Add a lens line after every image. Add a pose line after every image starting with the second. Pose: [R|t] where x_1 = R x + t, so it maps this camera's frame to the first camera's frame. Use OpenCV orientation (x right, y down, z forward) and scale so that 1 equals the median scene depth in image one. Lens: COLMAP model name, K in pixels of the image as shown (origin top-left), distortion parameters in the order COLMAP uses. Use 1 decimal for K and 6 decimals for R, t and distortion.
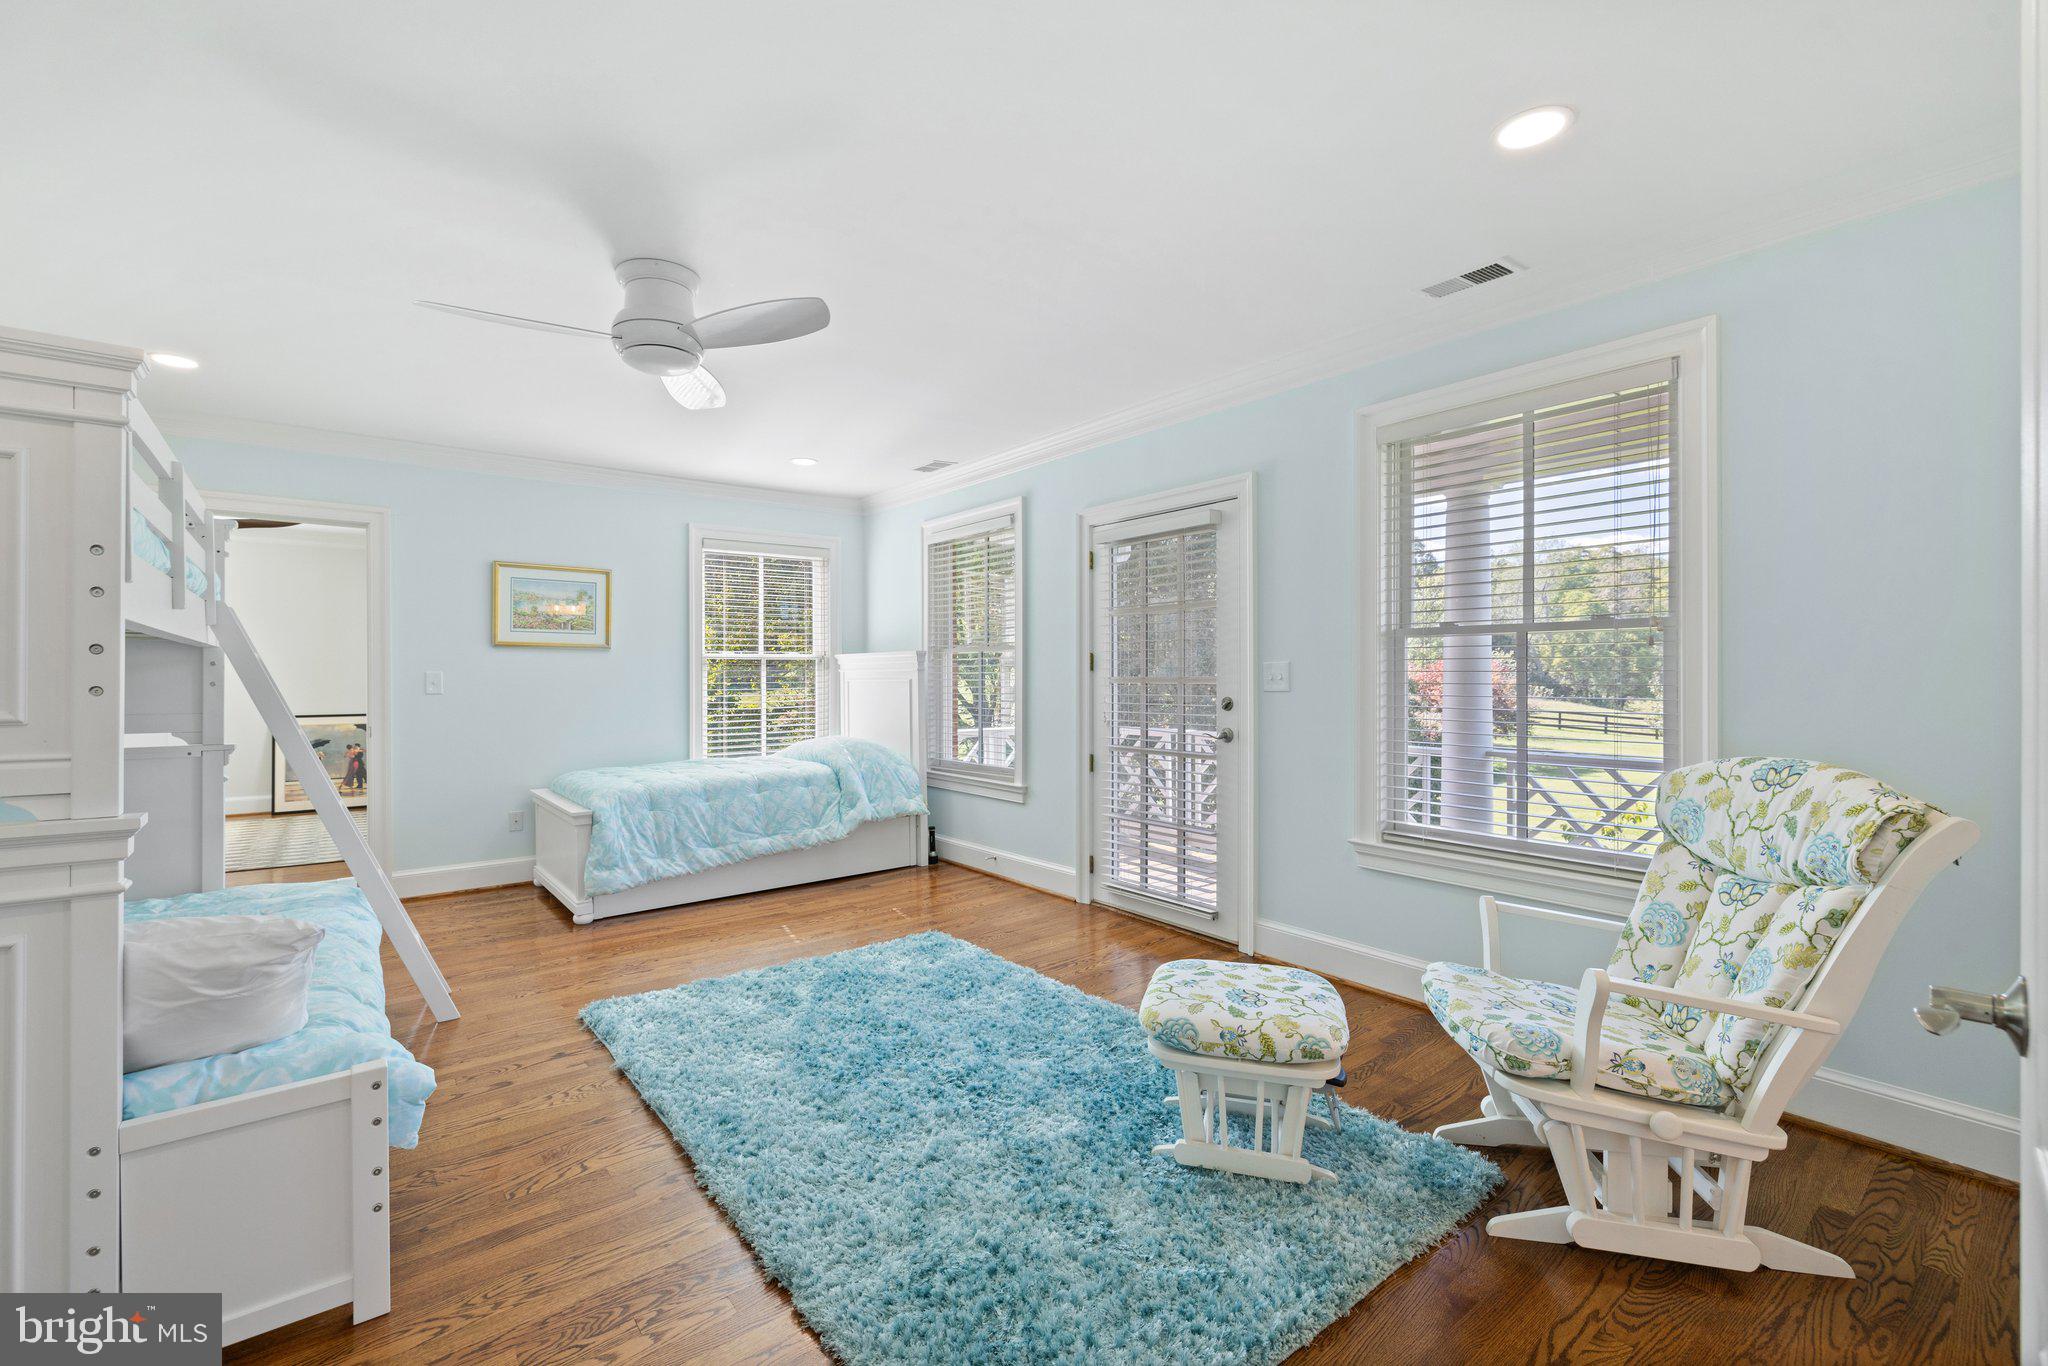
lens RADIAL K [[861.8, 0, 983.7], [0, 861.8, 676.6], [0, 0, 1]] dist [0.001759, 0.000242]
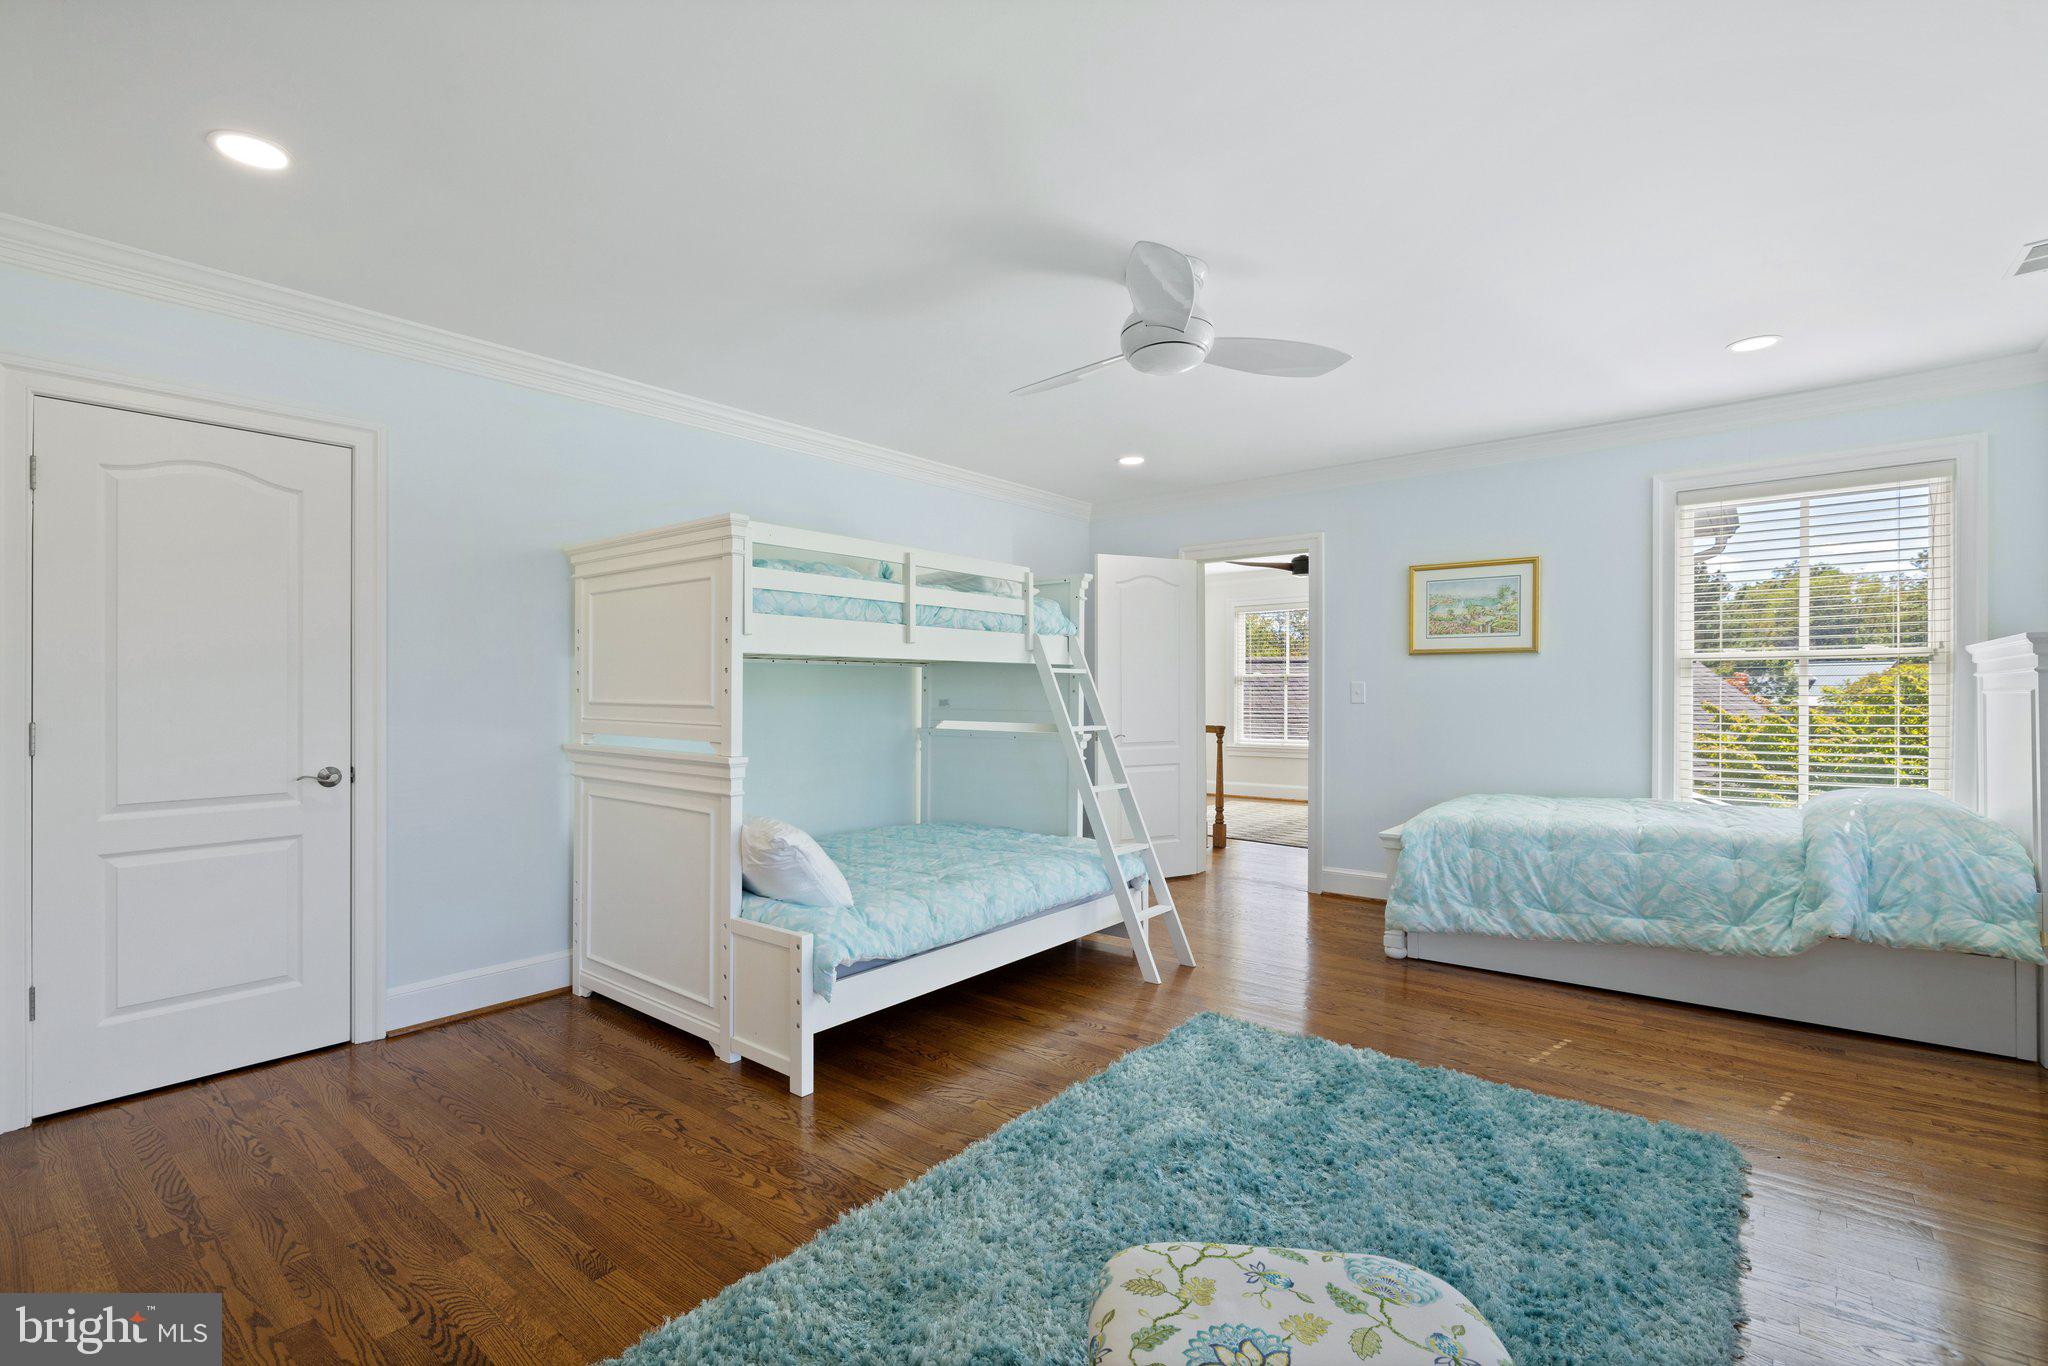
lens RADIAL K [[929.0, 0, 1024.0], [0, 929.0, 683.0], [0, 0, 1]] dist [-0.002929, -0.000178]
pose [[0.227289, -0.005995, -0.973809, 0.371742], [0.000891, 0.999982, -0.005949, 0.002470], [0.973827, 0.000485, 0.227290, 0.366495]]
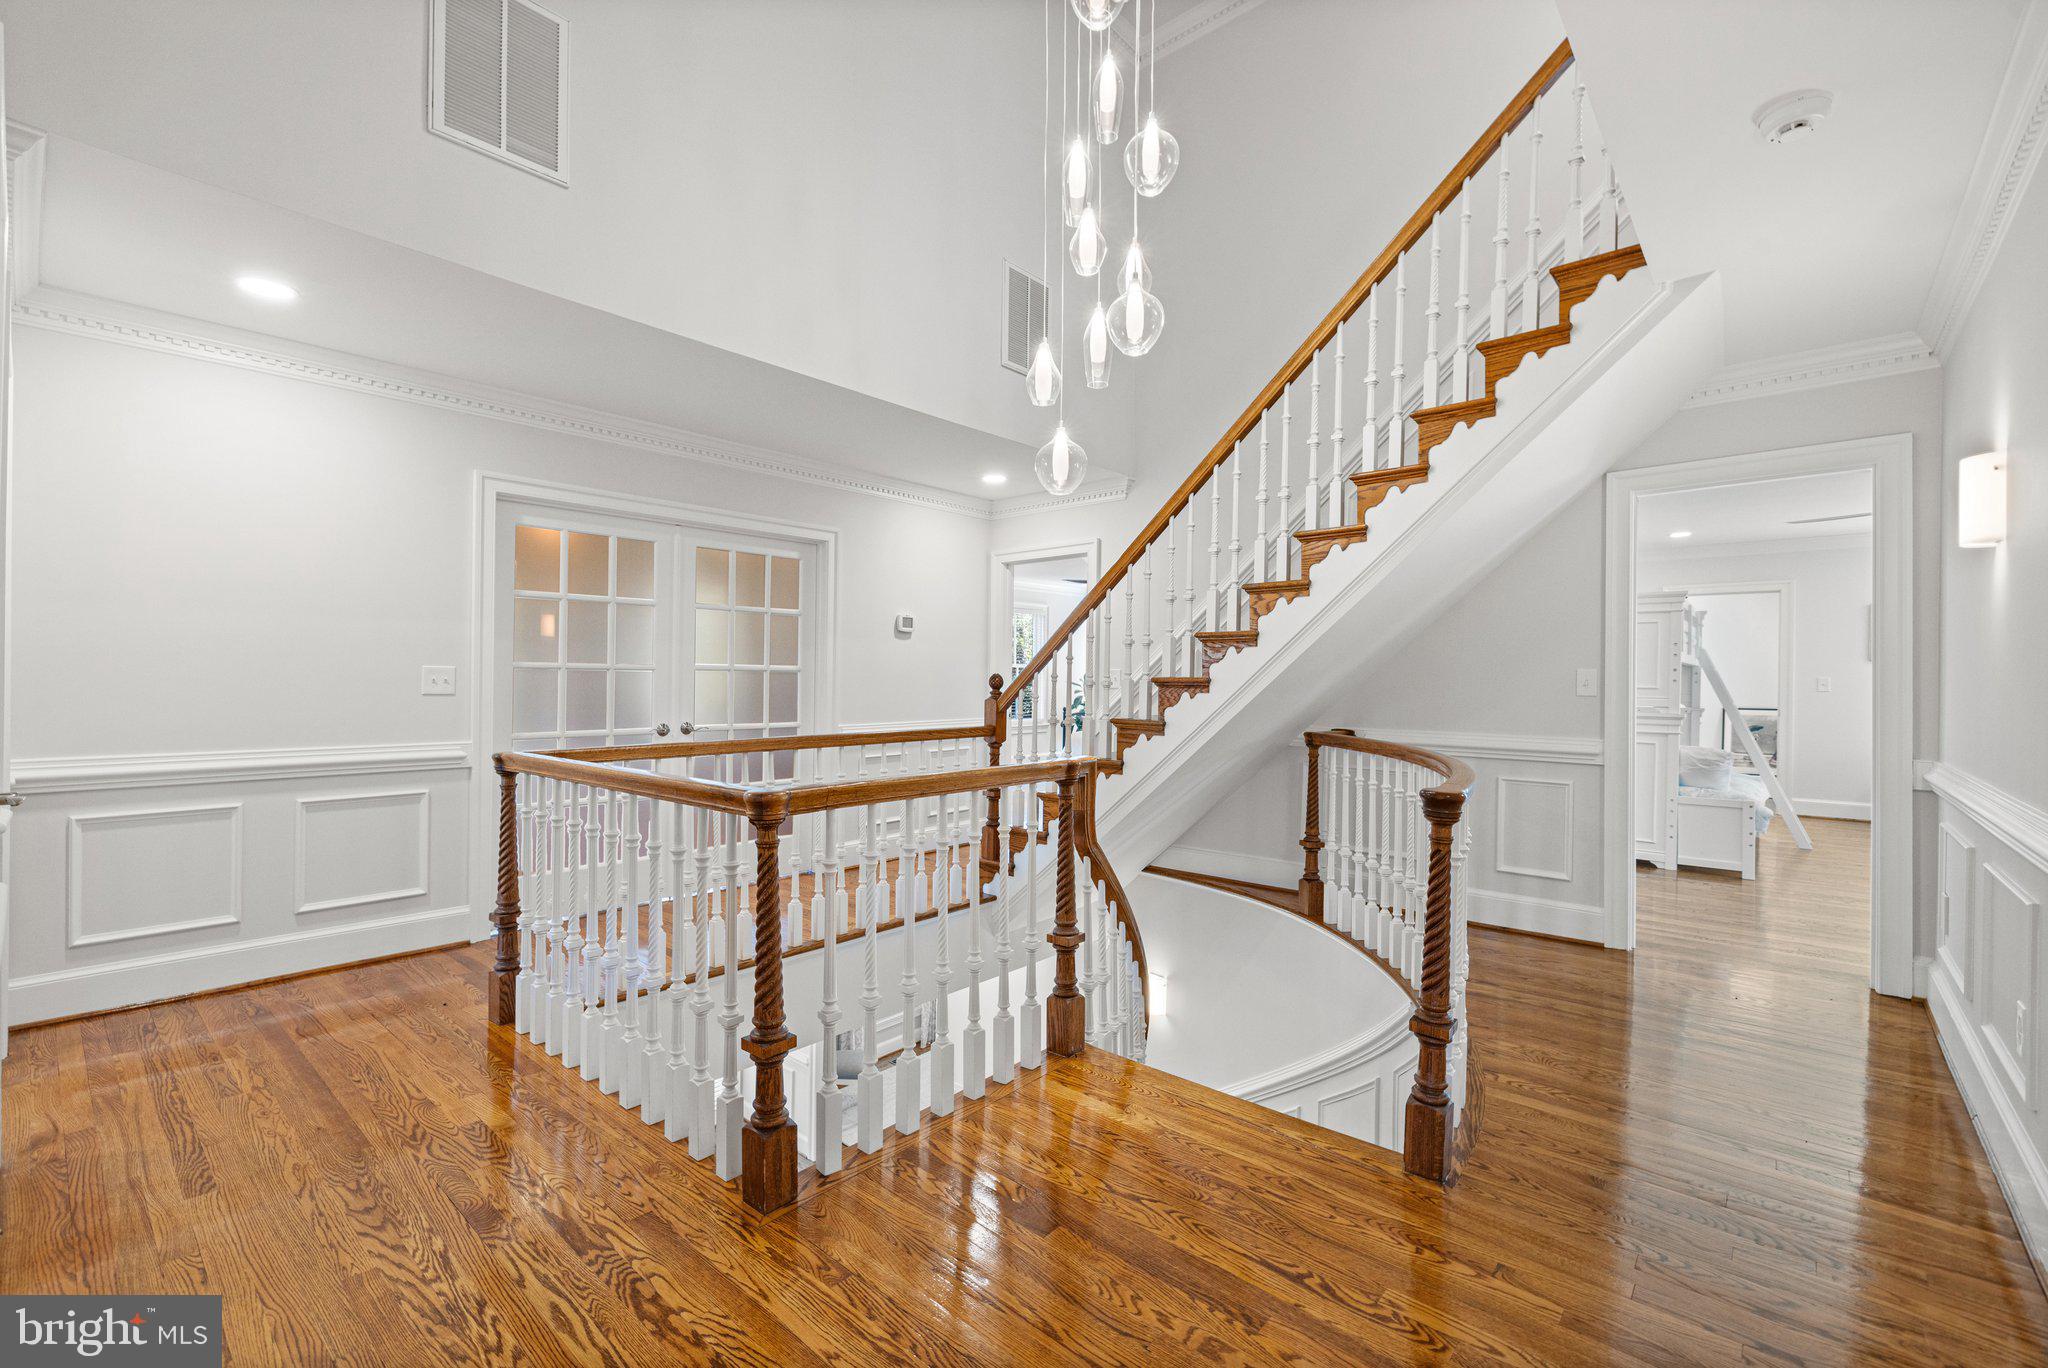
lens RADIAL K [[860.4, 0, 1024.0], [0, 860.4, 684.0], [0, 0, 1]] dist [0.002428, 0.000388]
pose [[0.196556, 0.010783, -0.980433, 0.674151], [-0.010048, 0.999909, 0.008983, 0.007899], [0.980441, 0.008086, 0.196646, -0.807777]]
